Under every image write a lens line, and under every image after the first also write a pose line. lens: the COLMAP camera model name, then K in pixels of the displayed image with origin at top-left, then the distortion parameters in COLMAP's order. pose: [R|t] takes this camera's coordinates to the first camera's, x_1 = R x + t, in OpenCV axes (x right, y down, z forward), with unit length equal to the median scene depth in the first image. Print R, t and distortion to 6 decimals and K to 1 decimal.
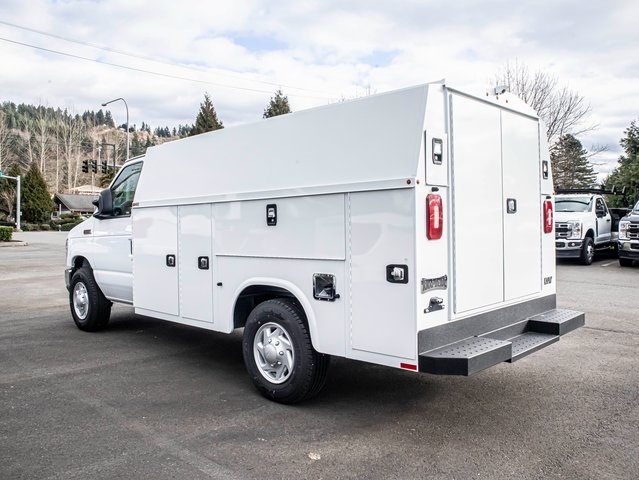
lens RADIAL K [[557.9, 0, 302.7], [0, 557.9, 236.0], [0, 0, 1]] dist [-0.096491, 0.059806]
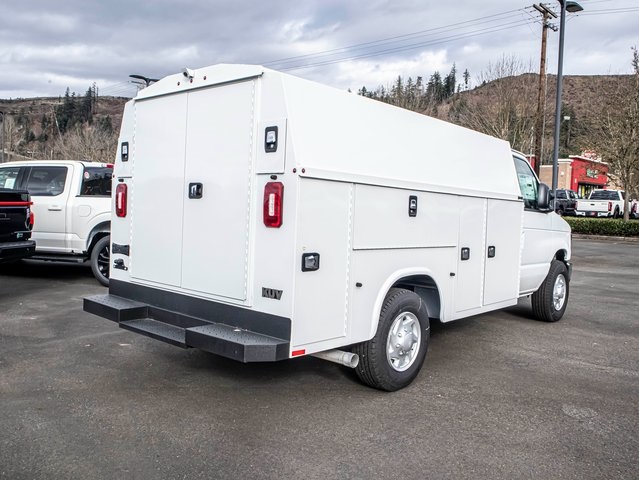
lens RADIAL K [[557.9, 0, 302.7], [0, 557.9, 236.0], [0, 0, 1]] dist [-0.096491, 0.059806]
pose [[0.053148, 0.061776, -0.996674, 1.336435], [-0.059649, 0.996499, 0.058584, -0.043717], [0.996804, 0.056337, 0.056647, 1.129891]]
